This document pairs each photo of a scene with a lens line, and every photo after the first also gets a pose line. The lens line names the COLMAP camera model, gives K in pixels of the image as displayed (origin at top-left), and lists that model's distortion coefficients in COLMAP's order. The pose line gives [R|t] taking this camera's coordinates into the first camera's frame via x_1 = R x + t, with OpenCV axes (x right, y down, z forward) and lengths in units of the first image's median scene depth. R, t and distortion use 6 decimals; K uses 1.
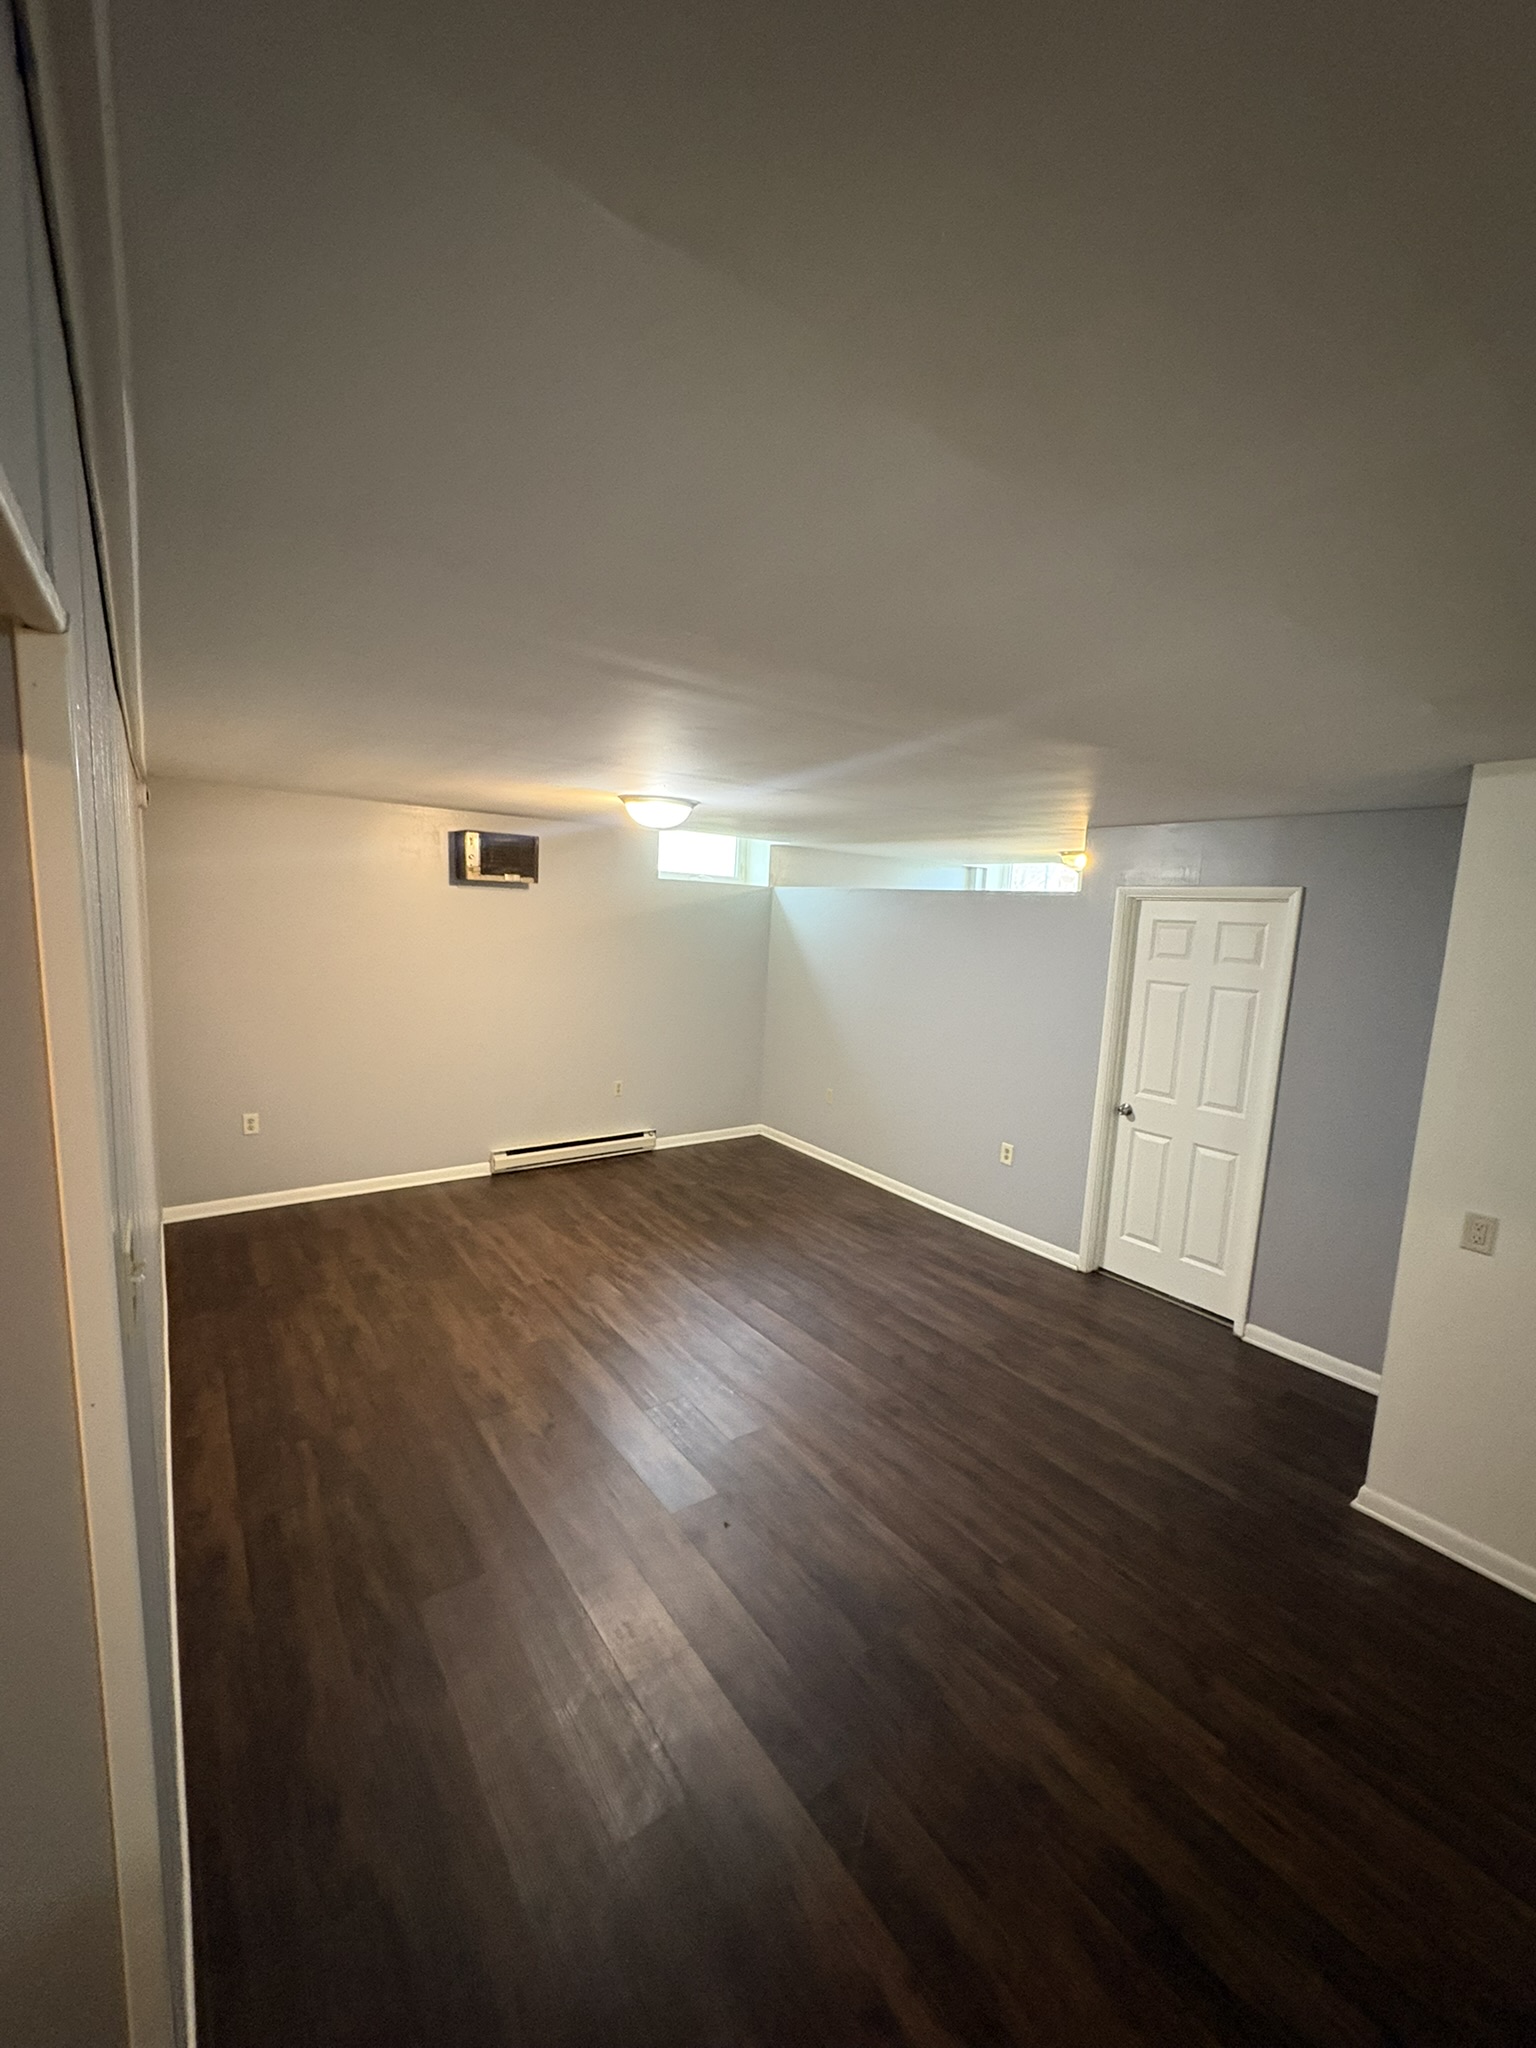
lens RADIAL K [[820.1, 0, 762.2], [0, 820.1, 1022.8], [0, 0, 1]] dist [0.000505, -0.000018]
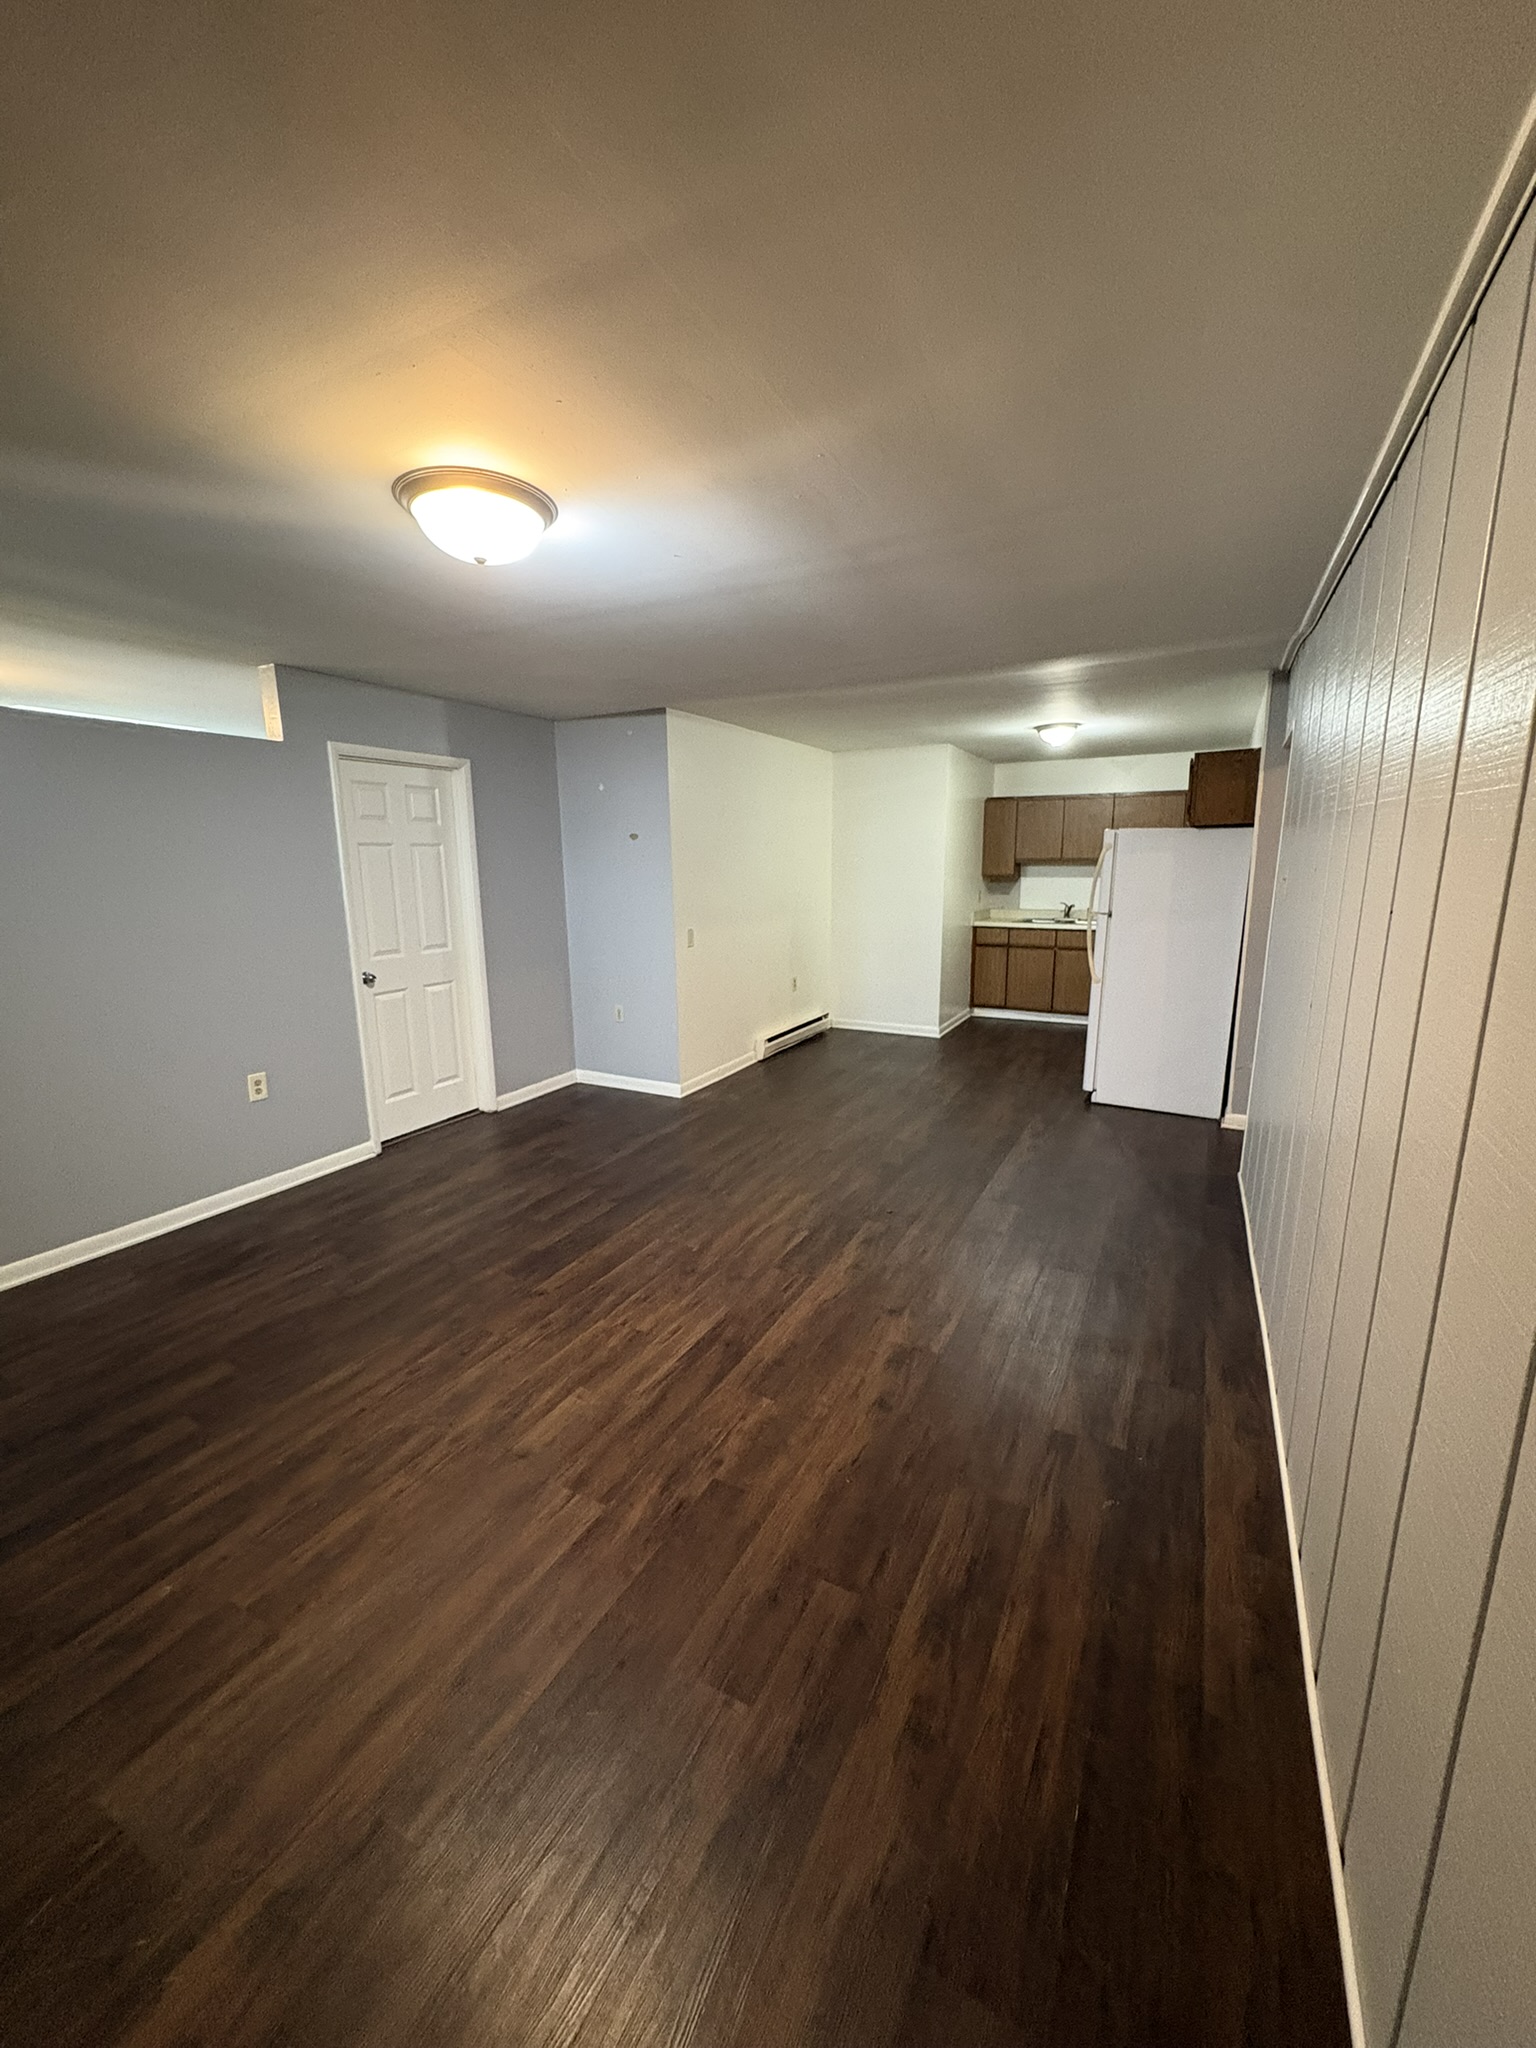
lens RADIAL K [[820.1, 0, 765.4], [0, 820.1, 1025.9], [0, 0, 1]] dist [0.000505, -0.000018]
pose [[-0.443097, -0.217078, 0.869794, -0.721428], [0.109797, 0.949794, 0.292978, -0.085777], [-0.889724, 0.225318, -0.397016, 1.094101]]
